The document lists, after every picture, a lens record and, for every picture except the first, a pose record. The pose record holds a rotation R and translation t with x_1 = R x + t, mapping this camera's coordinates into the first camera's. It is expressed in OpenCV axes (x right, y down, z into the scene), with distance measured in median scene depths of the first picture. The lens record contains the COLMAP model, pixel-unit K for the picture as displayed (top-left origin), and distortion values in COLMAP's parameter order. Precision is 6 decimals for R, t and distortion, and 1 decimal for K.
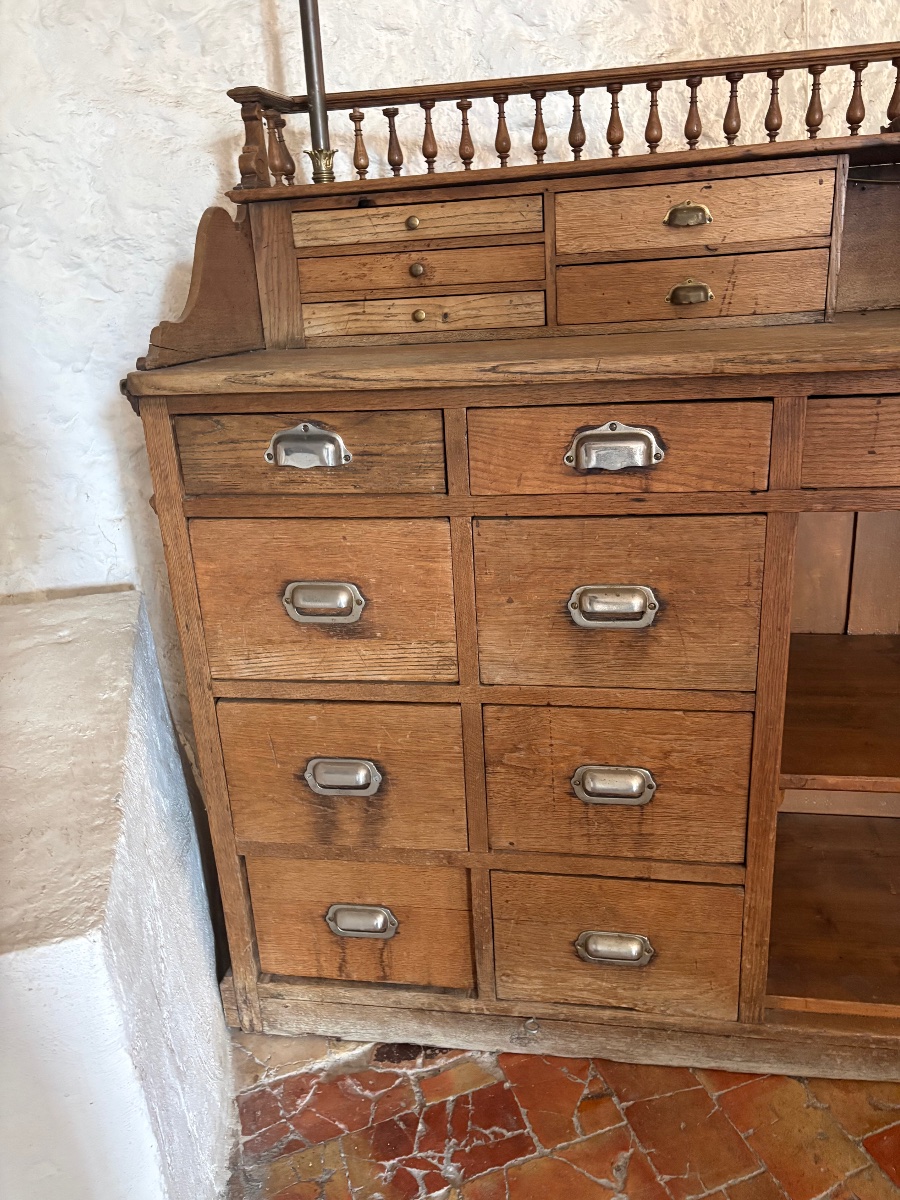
lens RADIAL K [[911.7, 0, 444.2], [0, 911.7, 602.0], [0, 0, 1]] dist [0.057408, -0.065307]
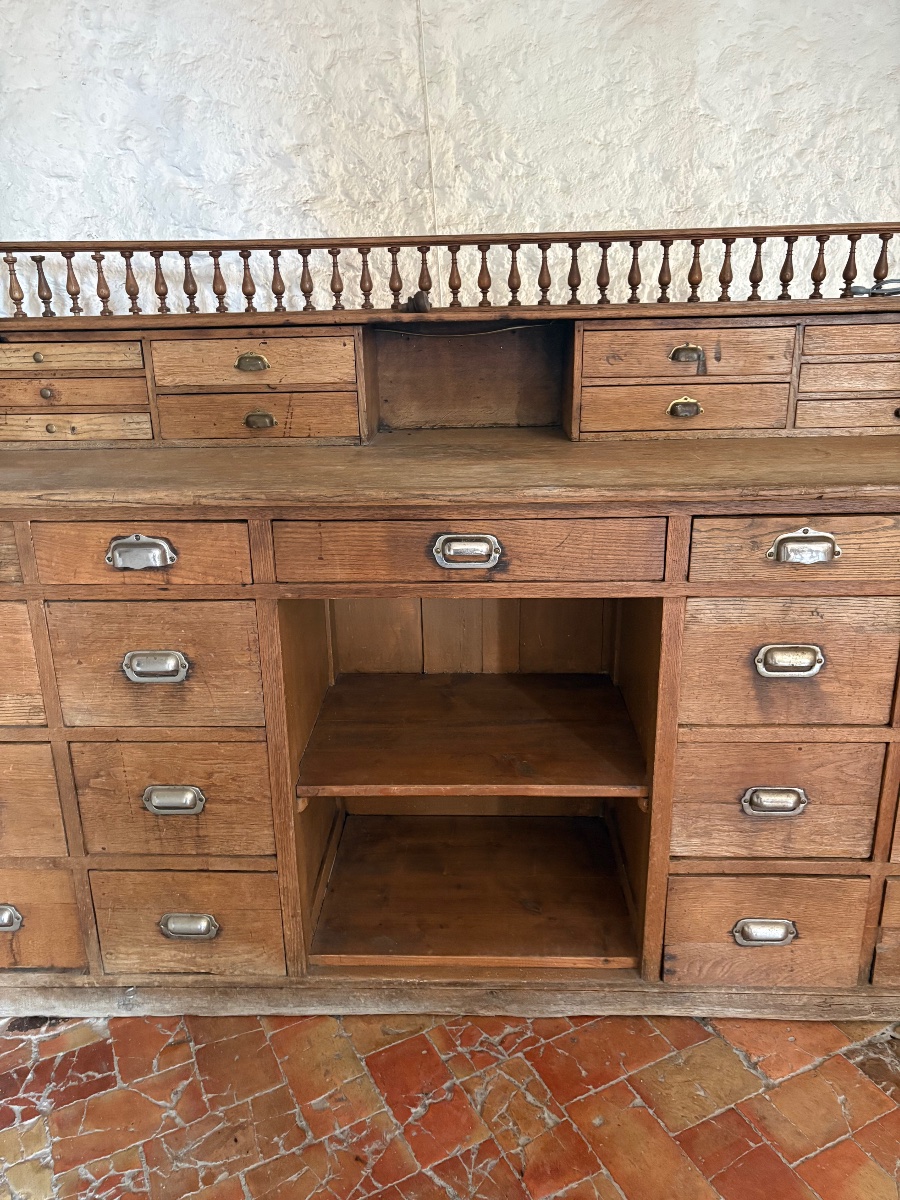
lens RADIAL K [[910.8, 0, 438.0], [0, 910.8, 605.5], [0, 0, 1]] dist [0.065635, -0.073521]
pose [[0.991001, -0.008270, 0.133598, 0.359565], [0.010564, 0.999809, -0.016472, -0.050039], [-0.133436, 0.017735, 0.990899, -0.338158]]
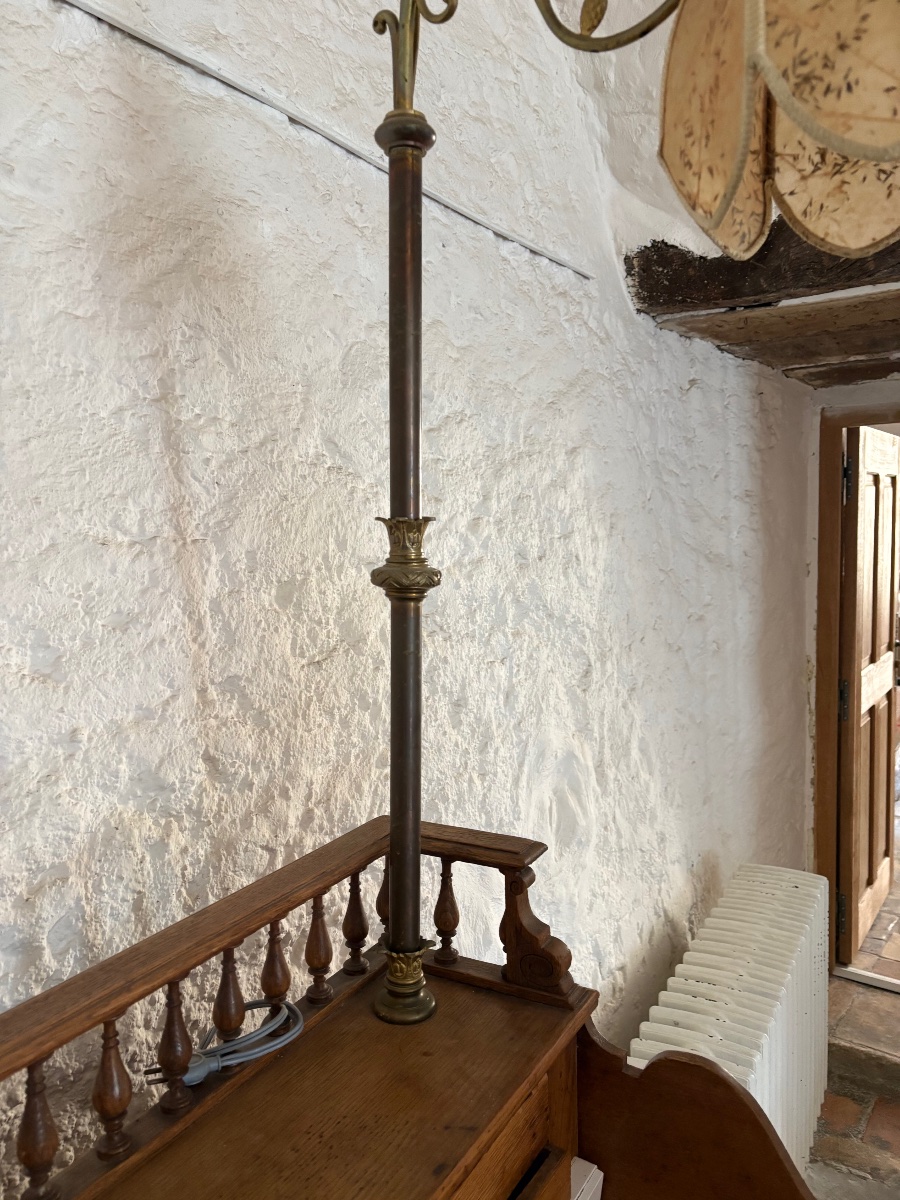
lens RADIAL K [[910.0, 0, 446.6], [0, 910.0, 602.7], [0, 0, 1]] dist [0.082957, -0.120587]
pose [[0.759331, -0.028381, 0.650086, 0.701918], [0.206467, 0.957932, -0.199342, -0.866264], [-0.617080, 0.285588, 0.733247, 0.935570]]
